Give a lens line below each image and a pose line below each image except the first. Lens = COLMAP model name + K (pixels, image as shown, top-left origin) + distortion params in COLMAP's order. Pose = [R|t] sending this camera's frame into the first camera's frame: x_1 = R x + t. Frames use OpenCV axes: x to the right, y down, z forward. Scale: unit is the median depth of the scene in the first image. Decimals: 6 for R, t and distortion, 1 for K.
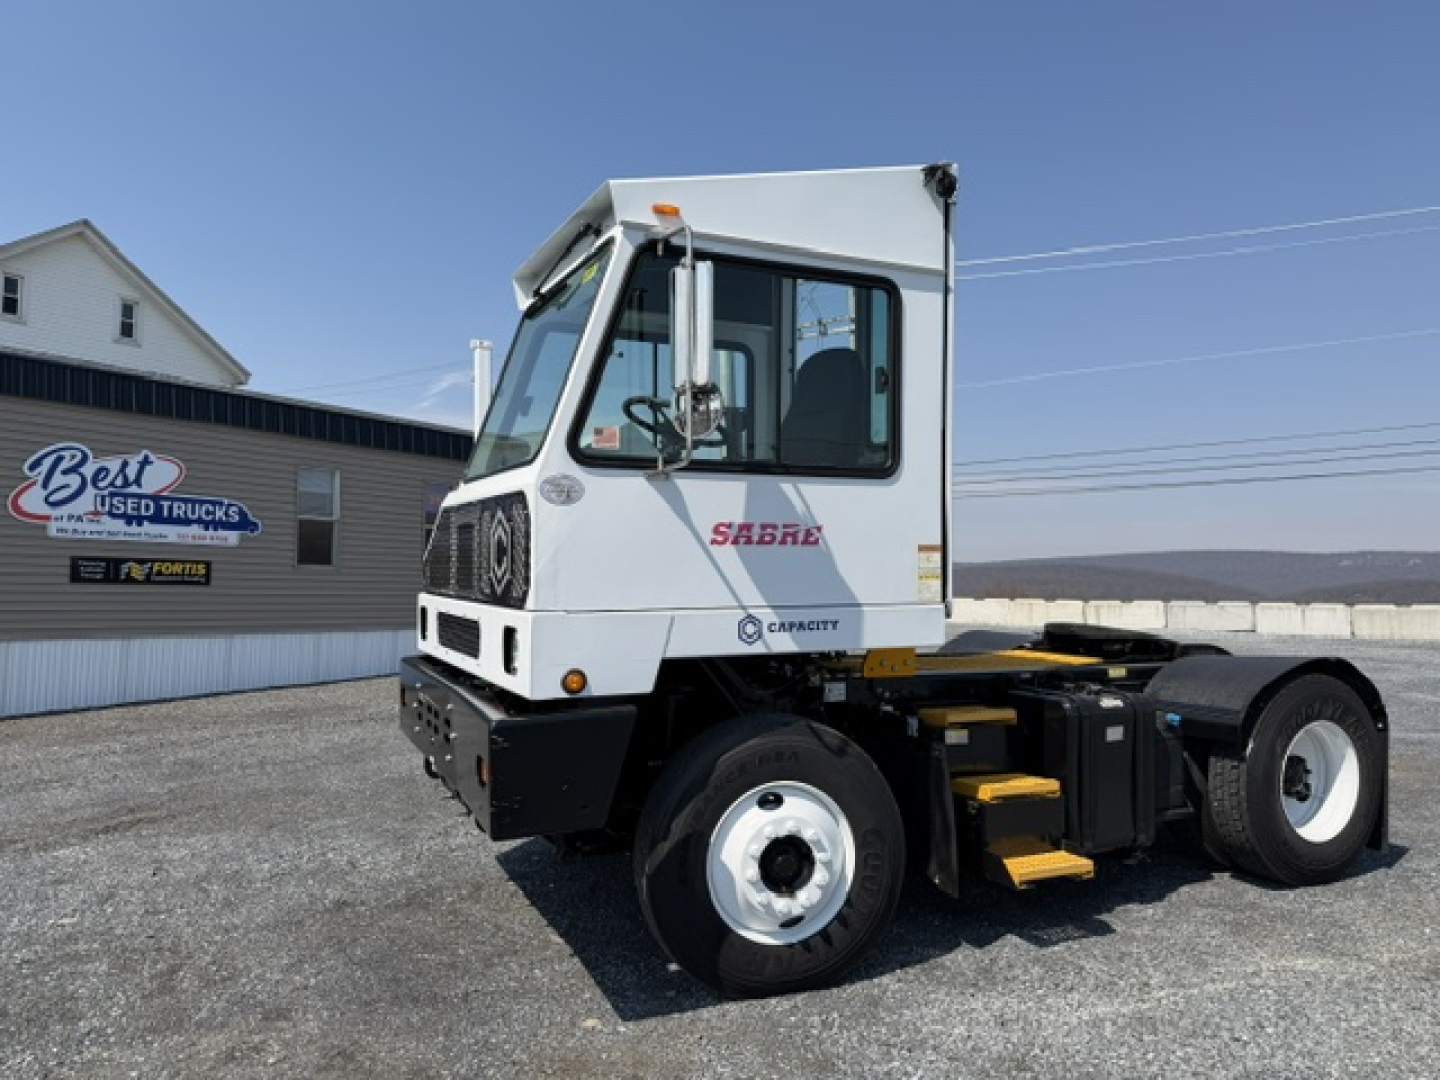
lens RADIAL K [[1023.8, 0, 720.0], [0, 1023.8, 540.0], [0, 0, 1]] dist [0.004609, 0.002139]
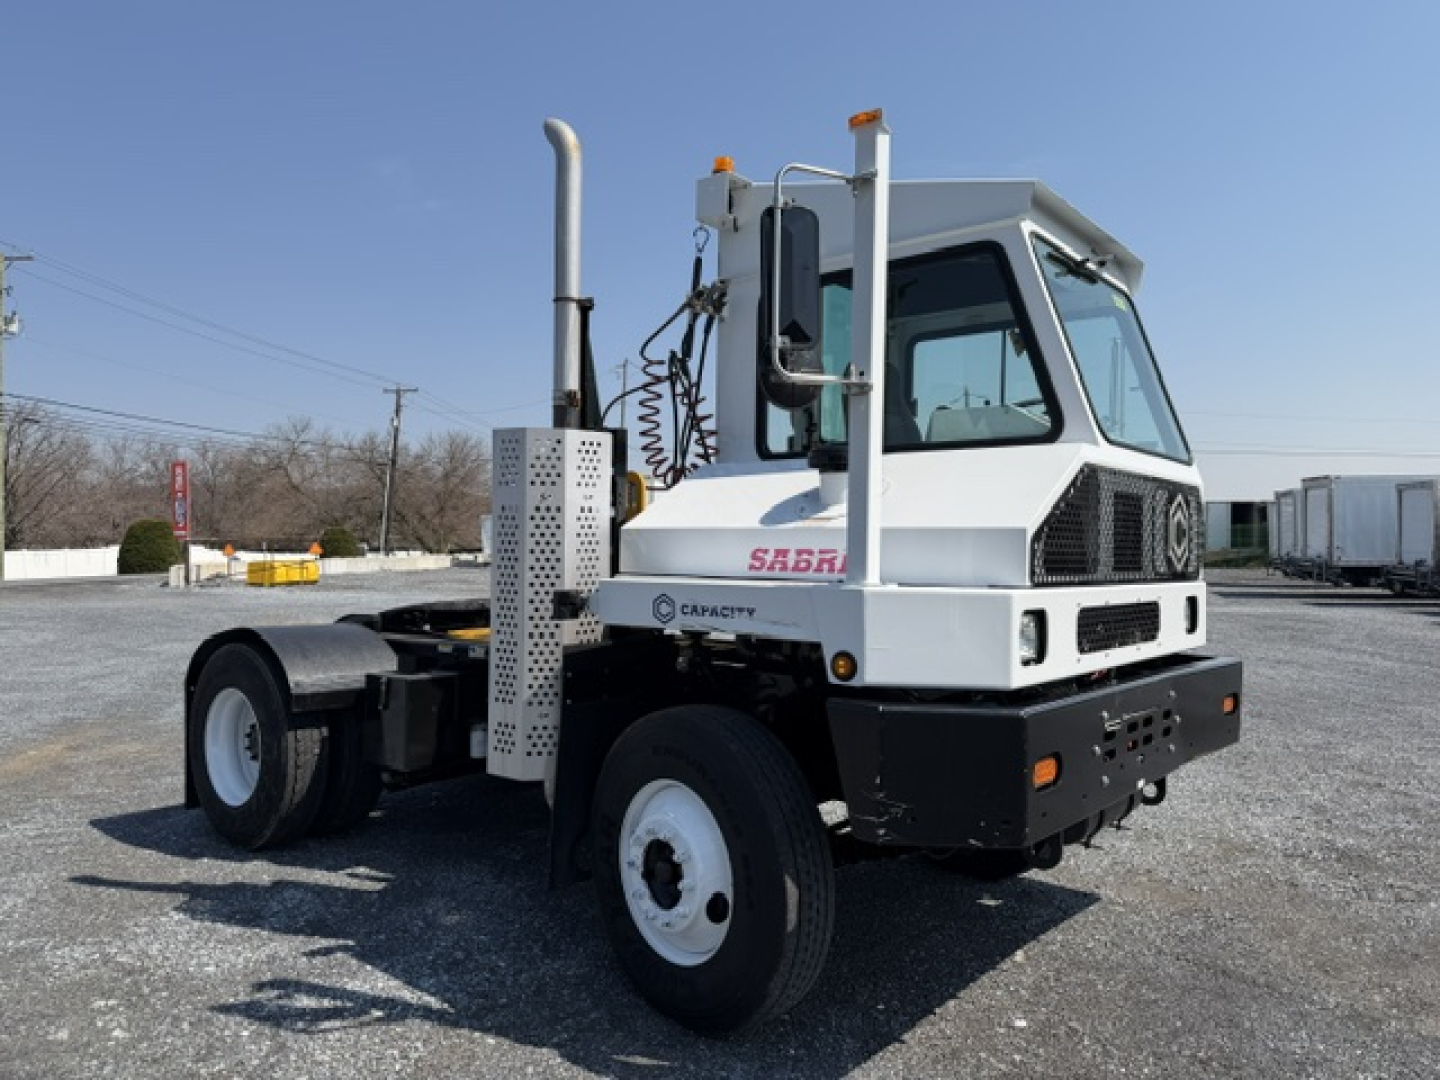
lens RADIAL K [[1023.8, 0, 720.0], [0, 1023.8, 540.0], [0, 0, 1]] dist [0.004609, 0.002139]
pose [[-0.431998, -0.000796, 0.901874, -0.865702], [-0.035709, 0.999231, -0.016222, 0.046897], [-0.901167, -0.039213, -0.431694, 1.651190]]
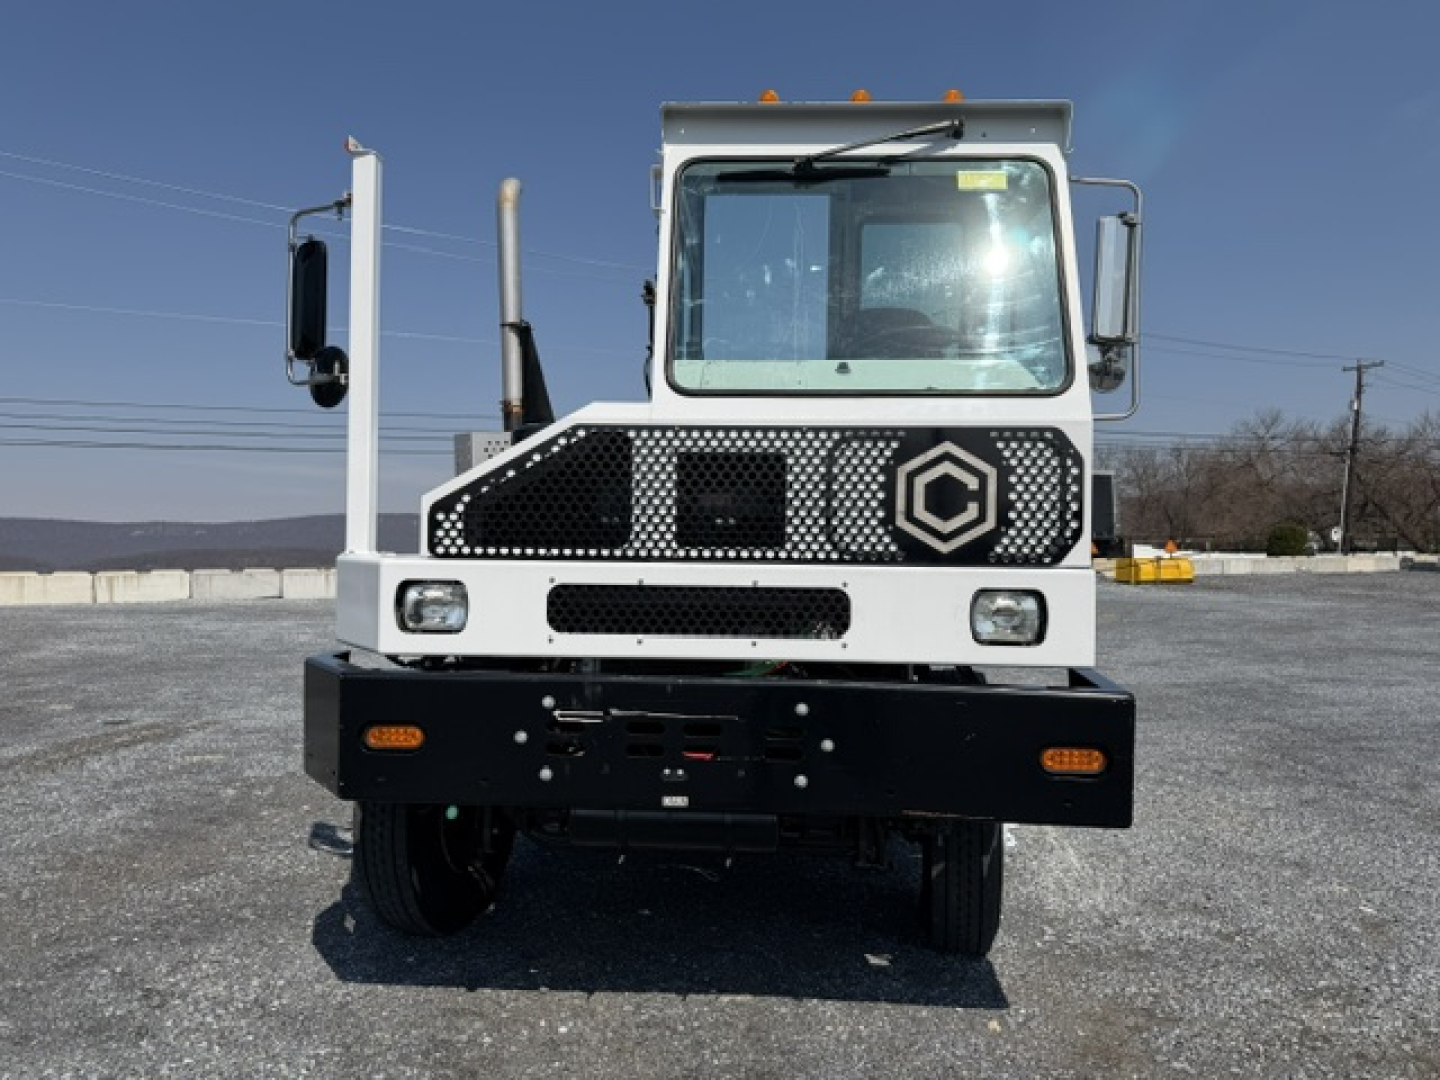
lens RADIAL K [[1023.8, 0, 720.0], [0, 1023.8, 540.0], [0, 0, 1]] dist [0.004609, 0.002139]
pose [[0.480330, 0.000684, 0.877088, -0.848301], [-0.026403, 0.999558, 0.013680, 0.033232], [-0.876690, -0.029728, 0.480136, 0.652779]]
